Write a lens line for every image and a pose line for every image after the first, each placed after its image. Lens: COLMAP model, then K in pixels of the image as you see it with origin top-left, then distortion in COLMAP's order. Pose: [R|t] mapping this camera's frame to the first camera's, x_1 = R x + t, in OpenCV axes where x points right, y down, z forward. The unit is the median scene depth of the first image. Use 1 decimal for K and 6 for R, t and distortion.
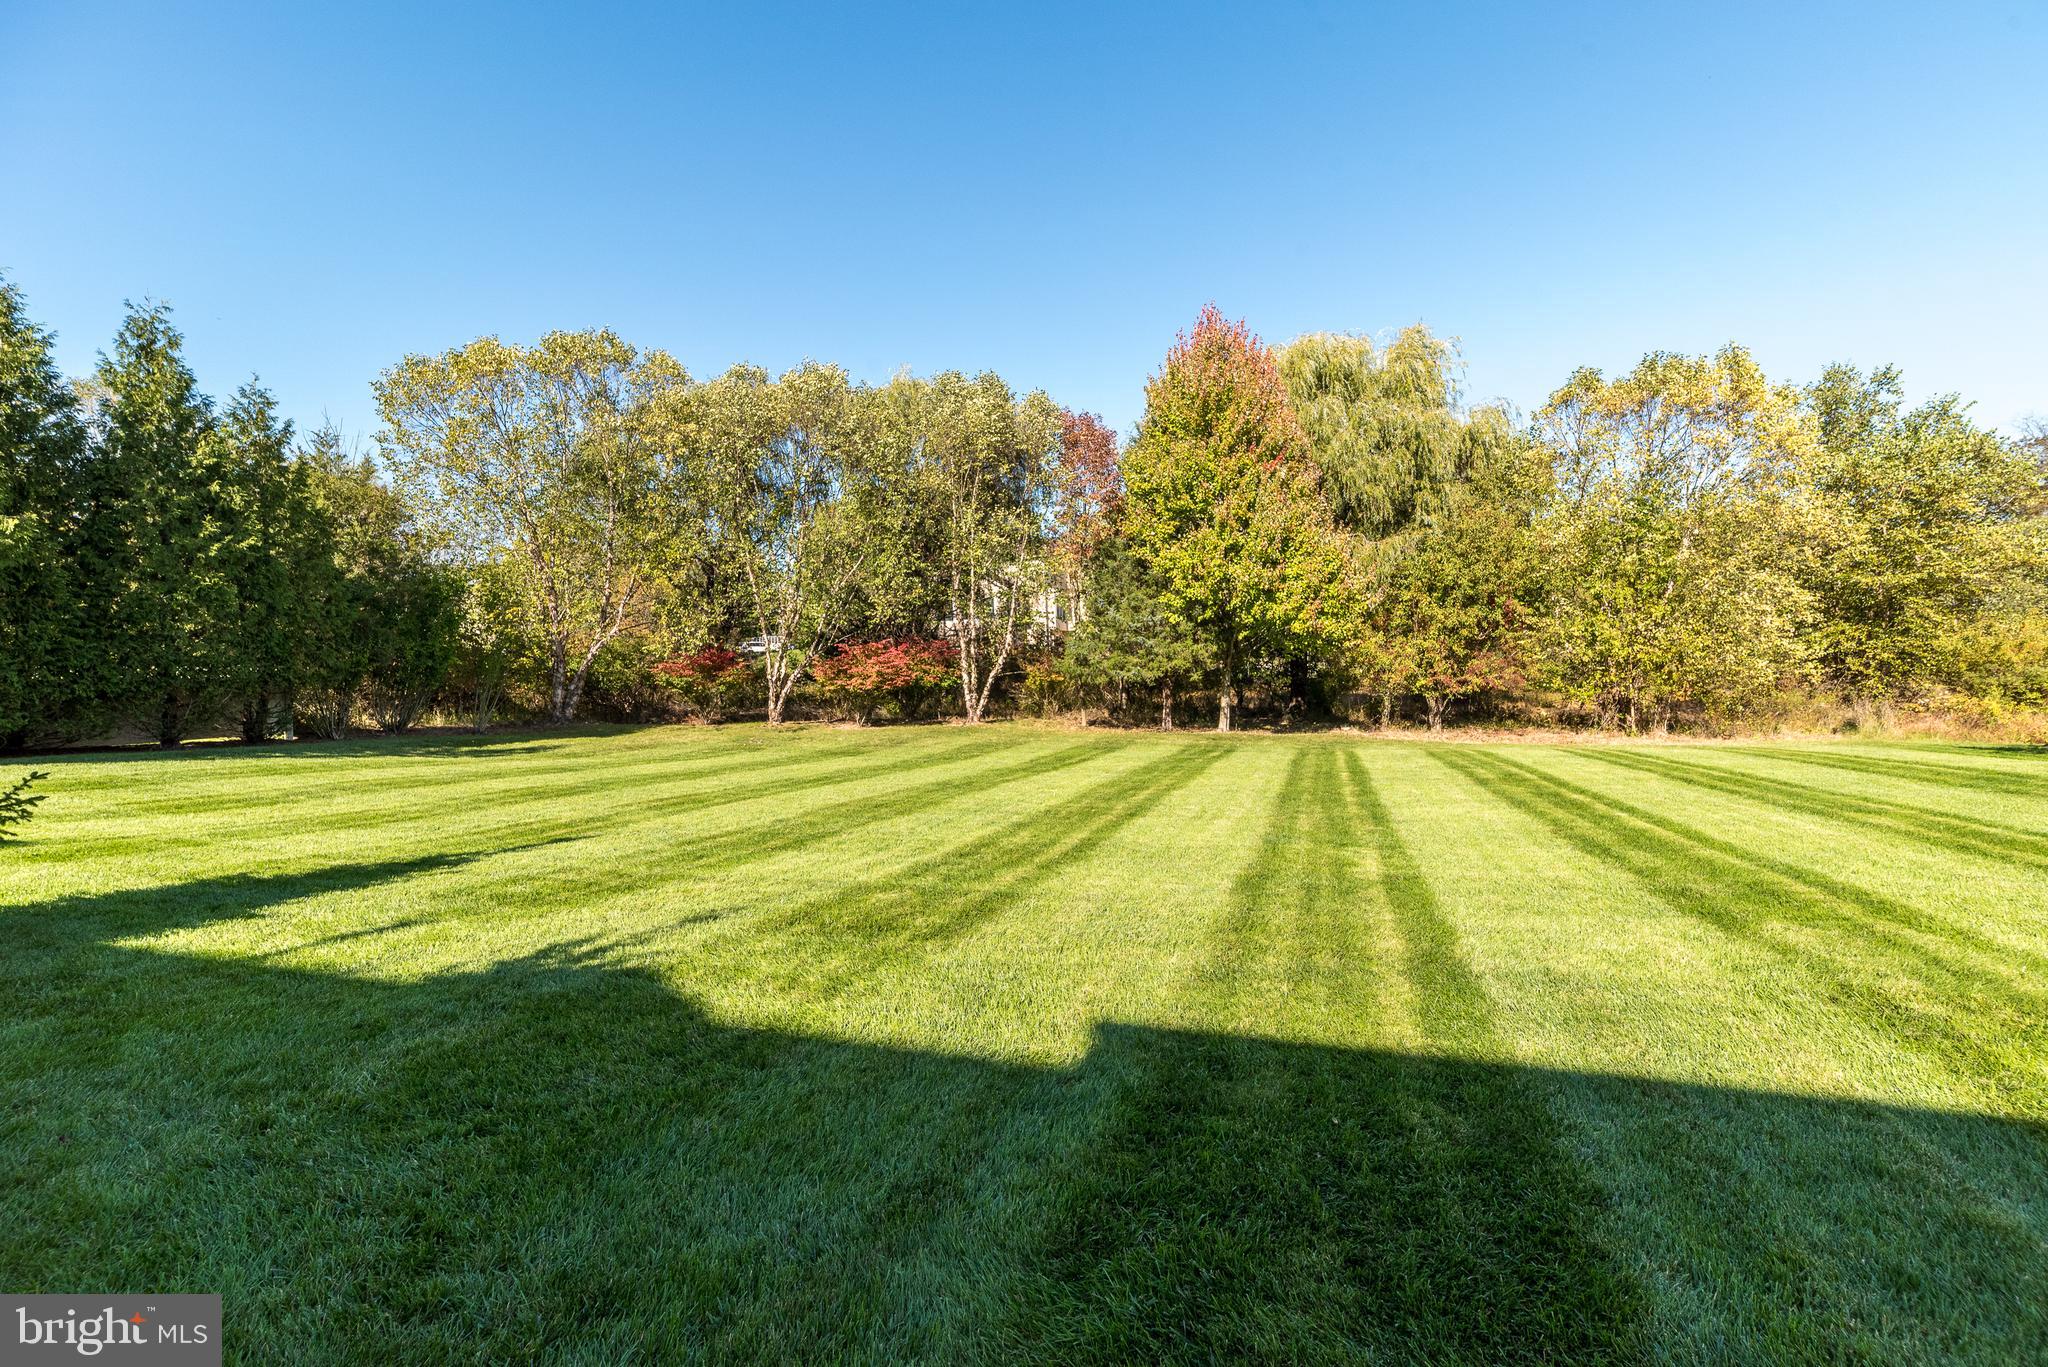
lens RADIAL K [[913.1, 0, 1026.2], [0, 913.1, 688.2], [0, 0, 1]] dist [0.000551, 0.004897]
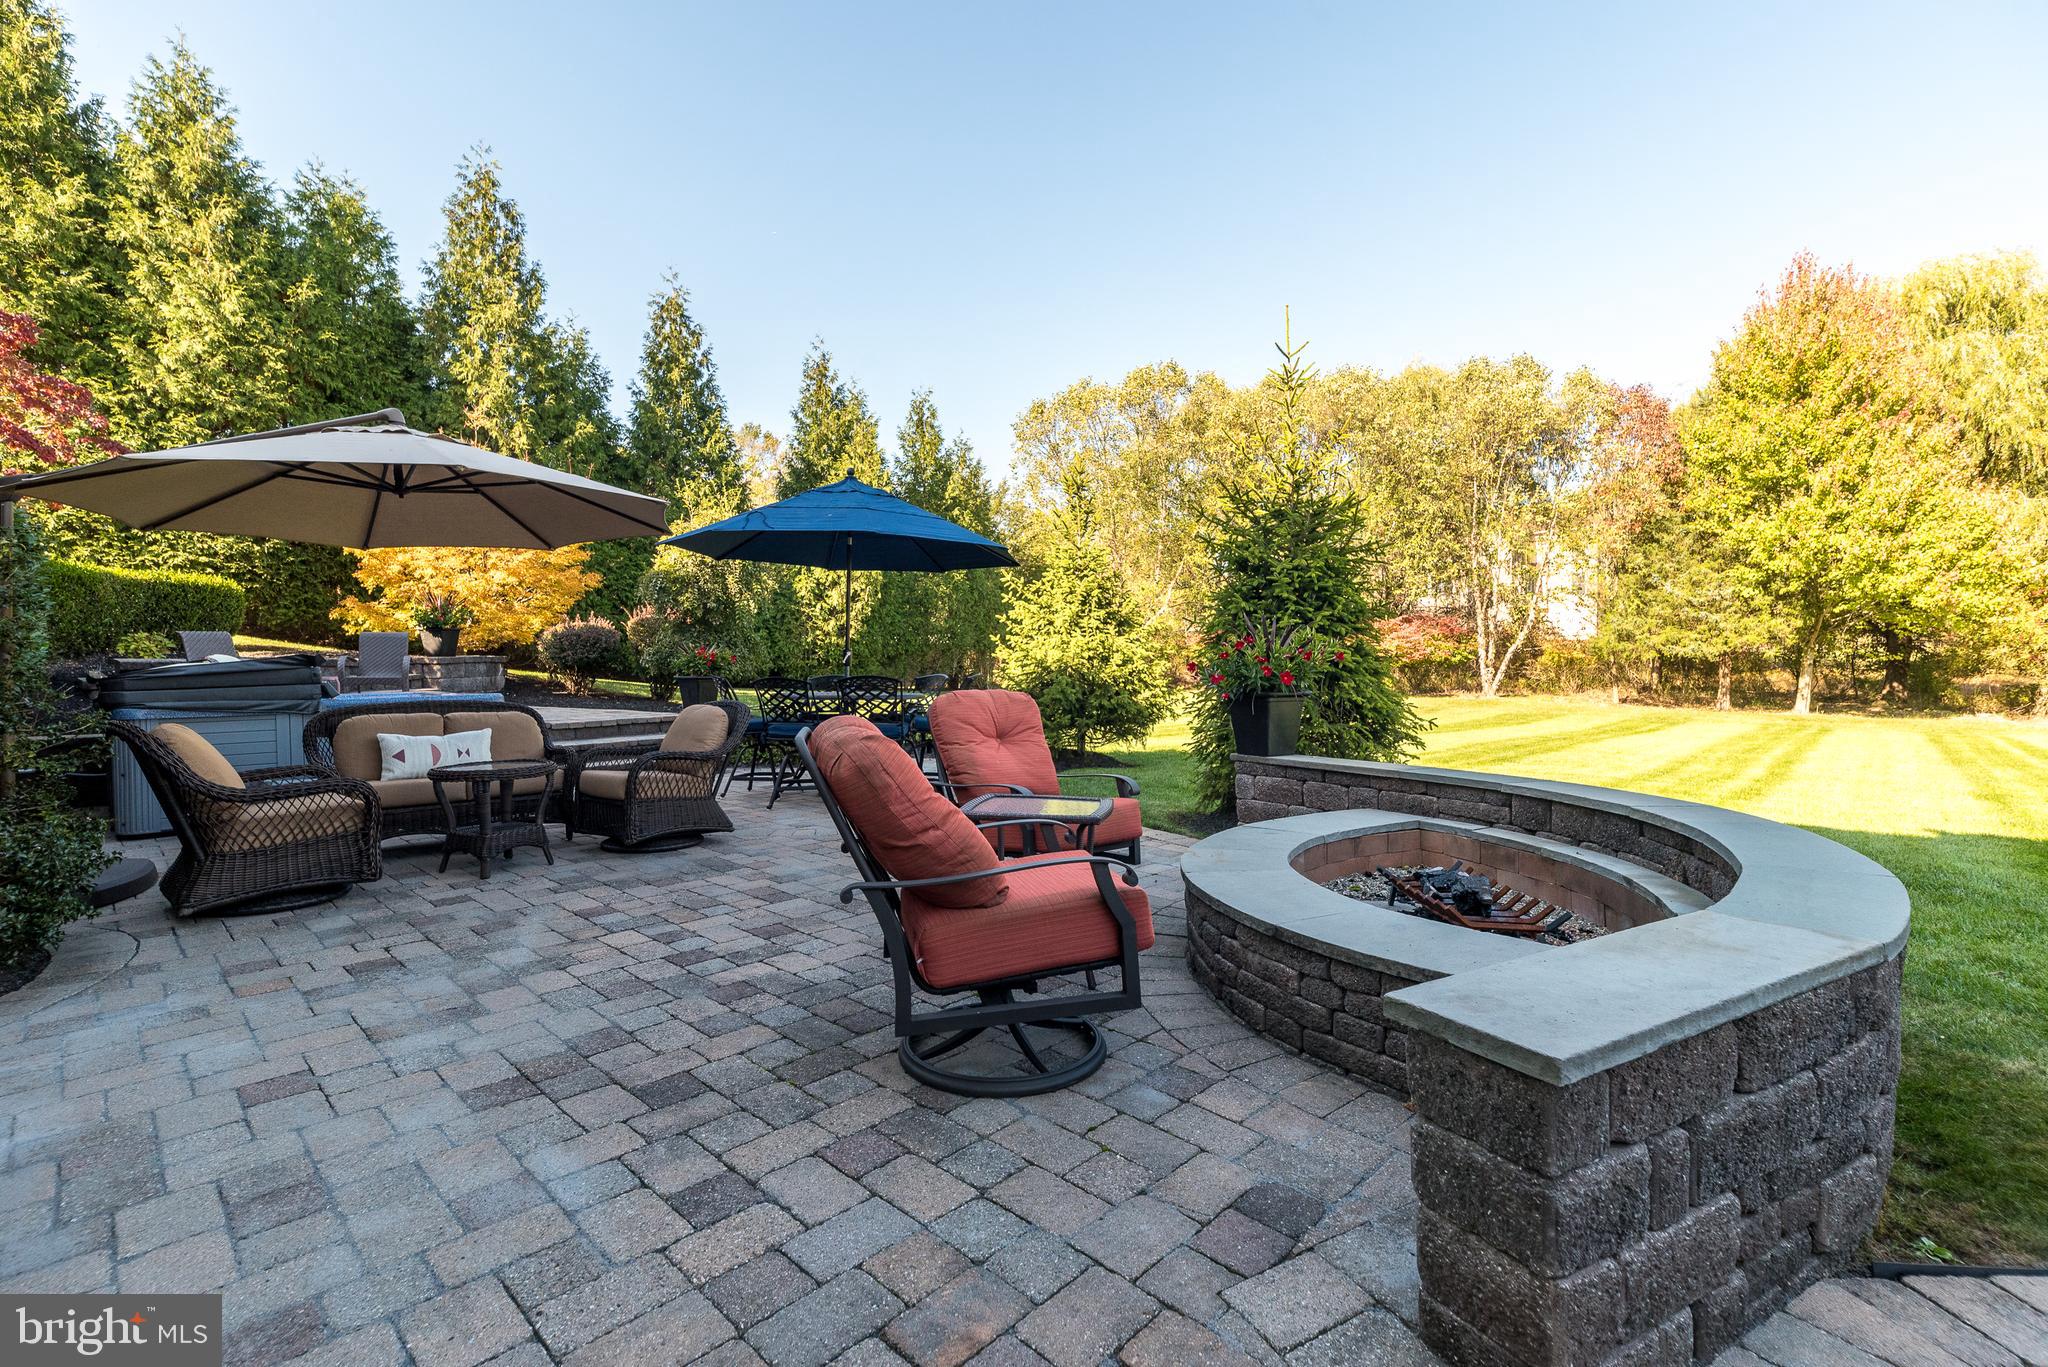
lens RADIAL K [[913.1, 0, 1026.2], [0, 913.1, 688.2], [0, 0, 1]] dist [0.000551, 0.004897]
pose [[0.907640, 0.029033, -0.418745, -0.119178], [-0.020437, 0.999479, 0.025000, 0.015575], [0.419253, -0.014133, 0.907760, -0.192132]]
